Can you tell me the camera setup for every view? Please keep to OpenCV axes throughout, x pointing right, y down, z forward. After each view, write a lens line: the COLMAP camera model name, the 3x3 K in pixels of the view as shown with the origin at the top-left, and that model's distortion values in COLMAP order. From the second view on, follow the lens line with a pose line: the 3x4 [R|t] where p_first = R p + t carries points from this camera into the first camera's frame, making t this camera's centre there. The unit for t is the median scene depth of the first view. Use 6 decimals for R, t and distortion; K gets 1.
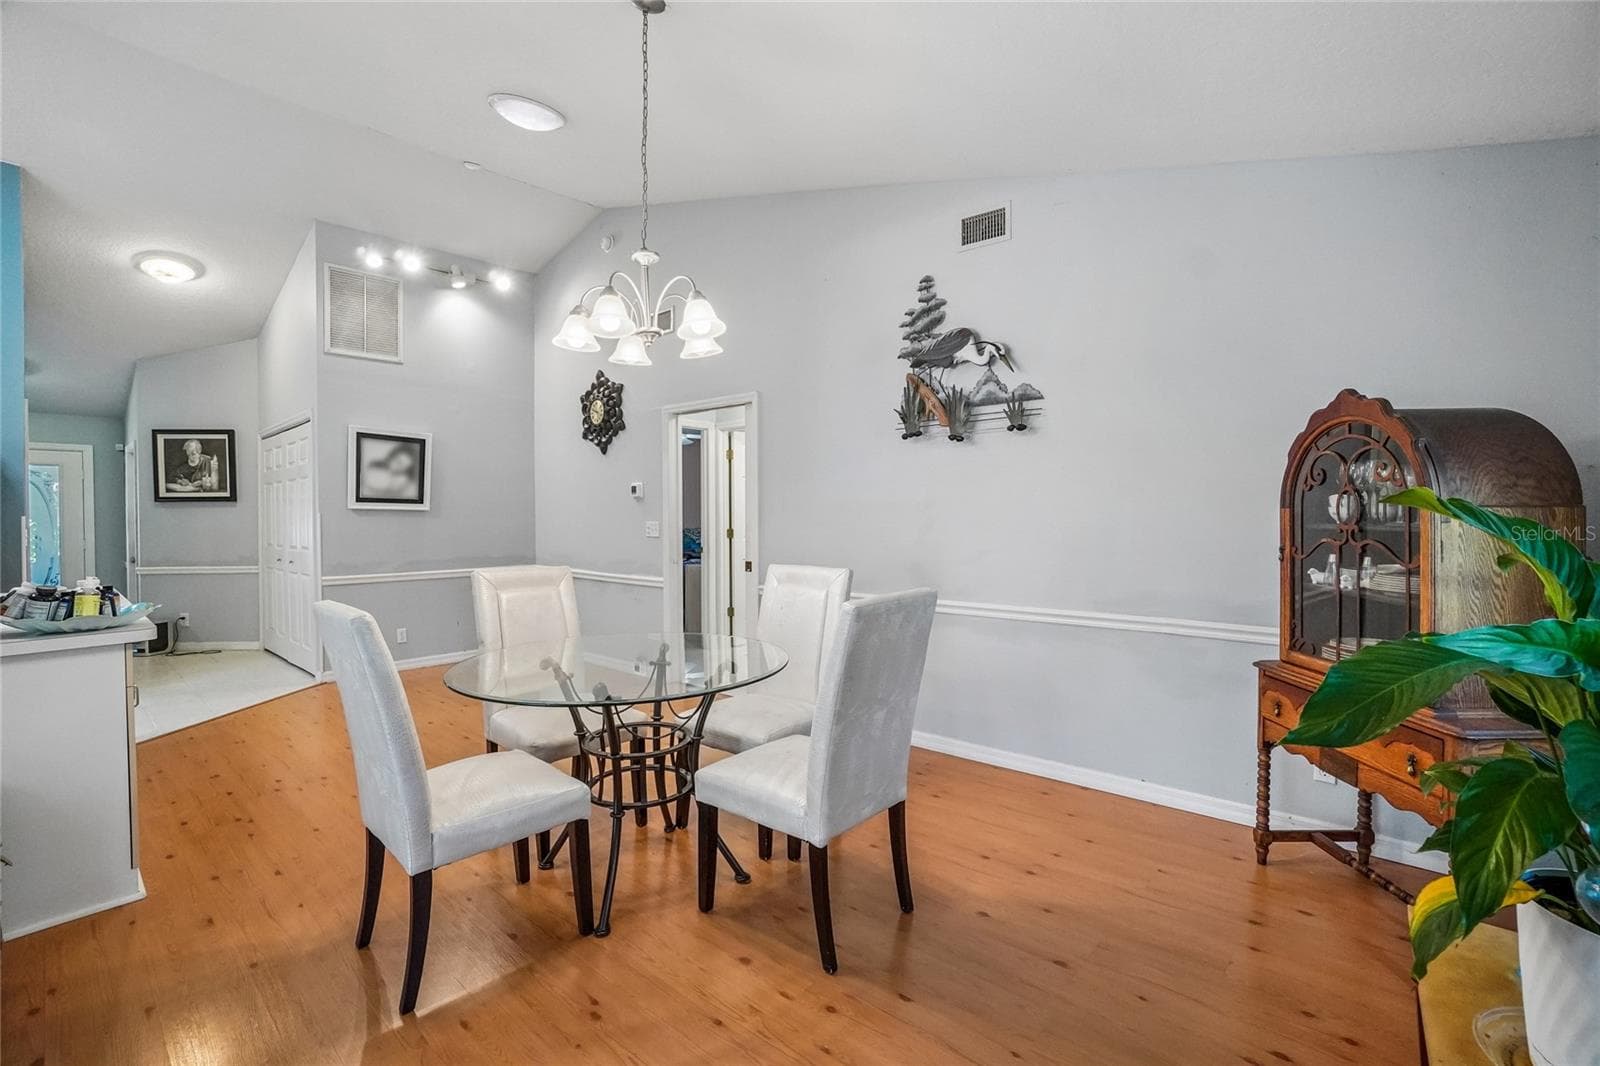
lens RADIAL K [[699.0, 0, 797.1], [0, 699.0, 525.4], [0, 0, 1]] dist [-0.060235, 0.018268]
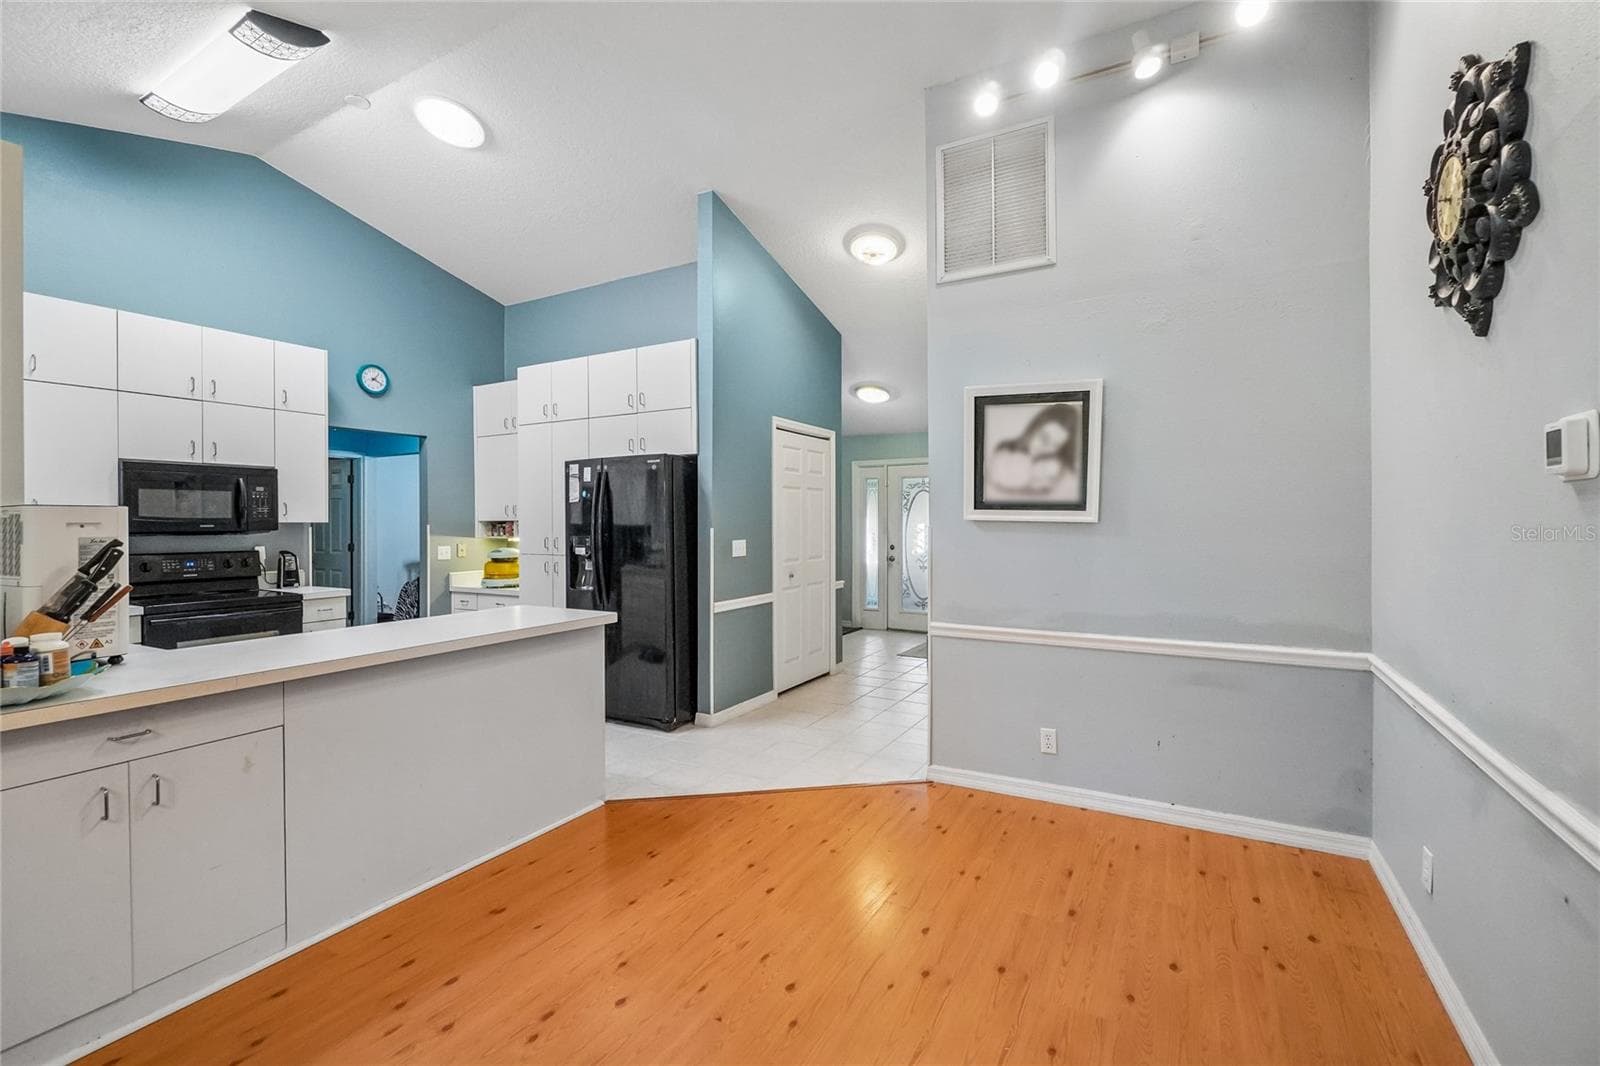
lens RADIAL K [[697.1, 0, 786.2], [0, 697.1, 524.6], [0, 0, 1]] dist [-0.002976, -0.004538]
pose [[0.220697, 0.010149, -0.975290, -0.060121], [-0.013110, 0.999886, 0.007438, -0.021784], [0.975254, 0.011145, 0.220805, 0.667758]]
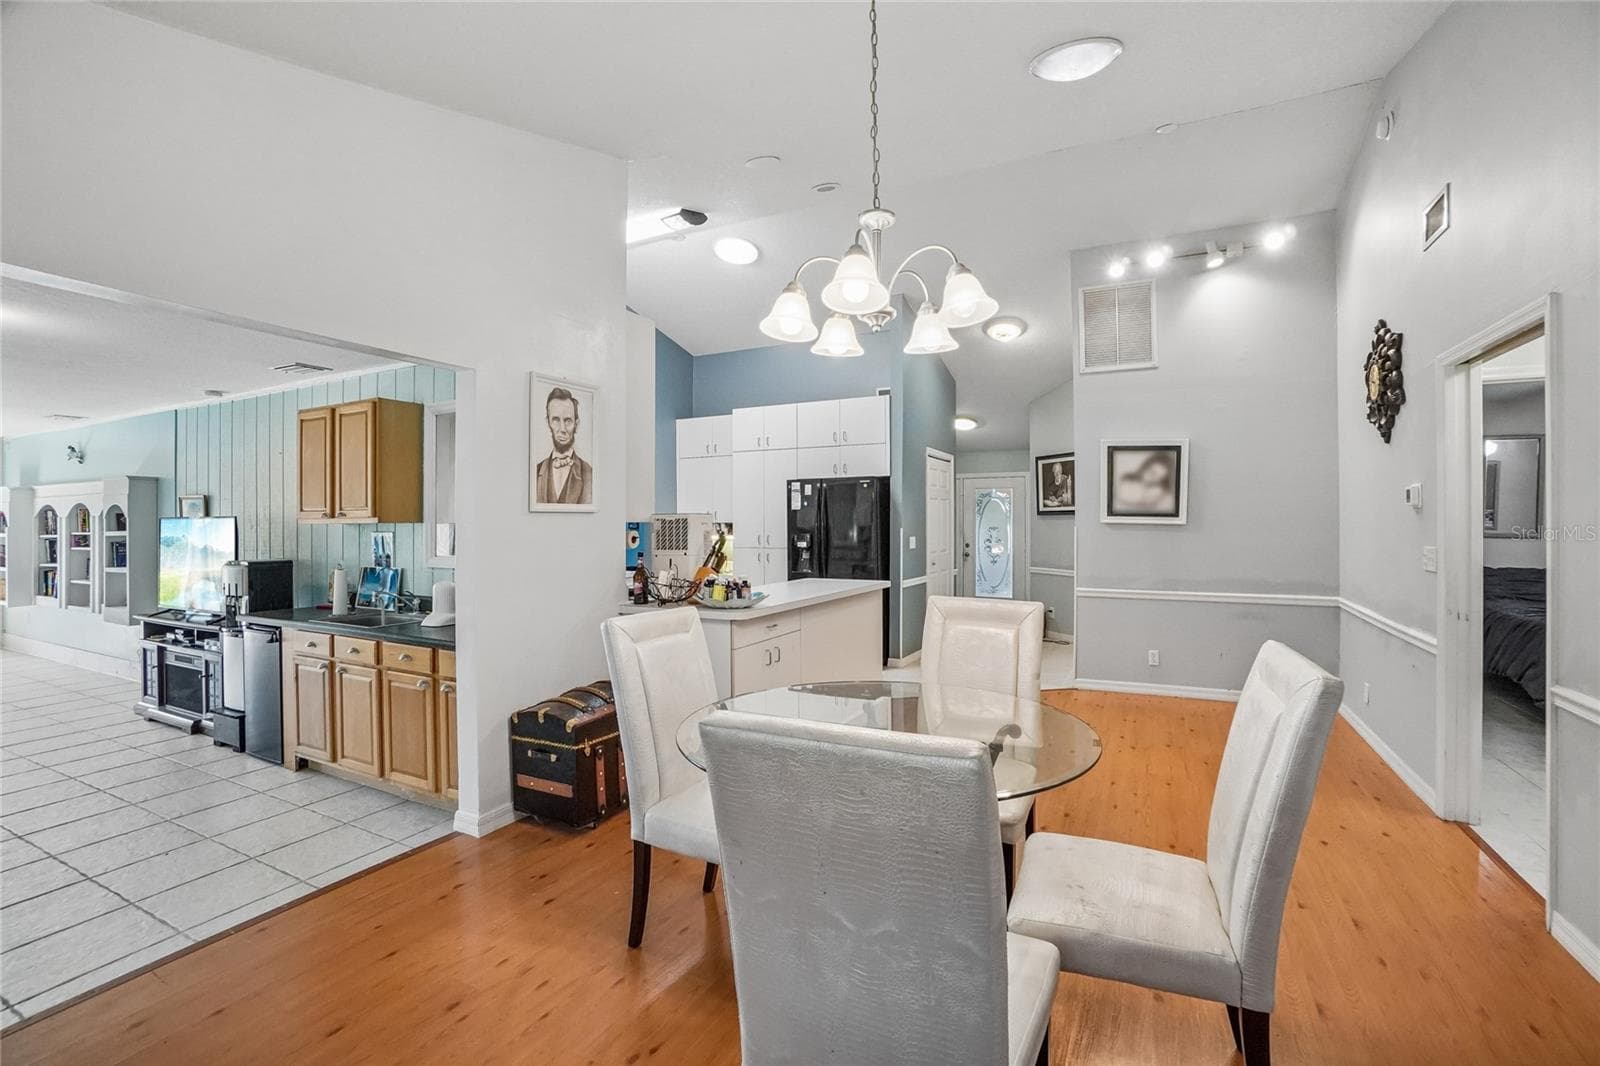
lens RADIAL K [[699.0, 0, 797.1], [0, 699.0, 525.4], [0, 0, 1]] dist [-0.060235, 0.018268]
pose [[0.253103, 0.007498, -0.967410, 0.212765], [-0.015633, 0.999871, 0.003659, -0.016421], [0.967313, 0.014197, 0.253188, 0.292271]]
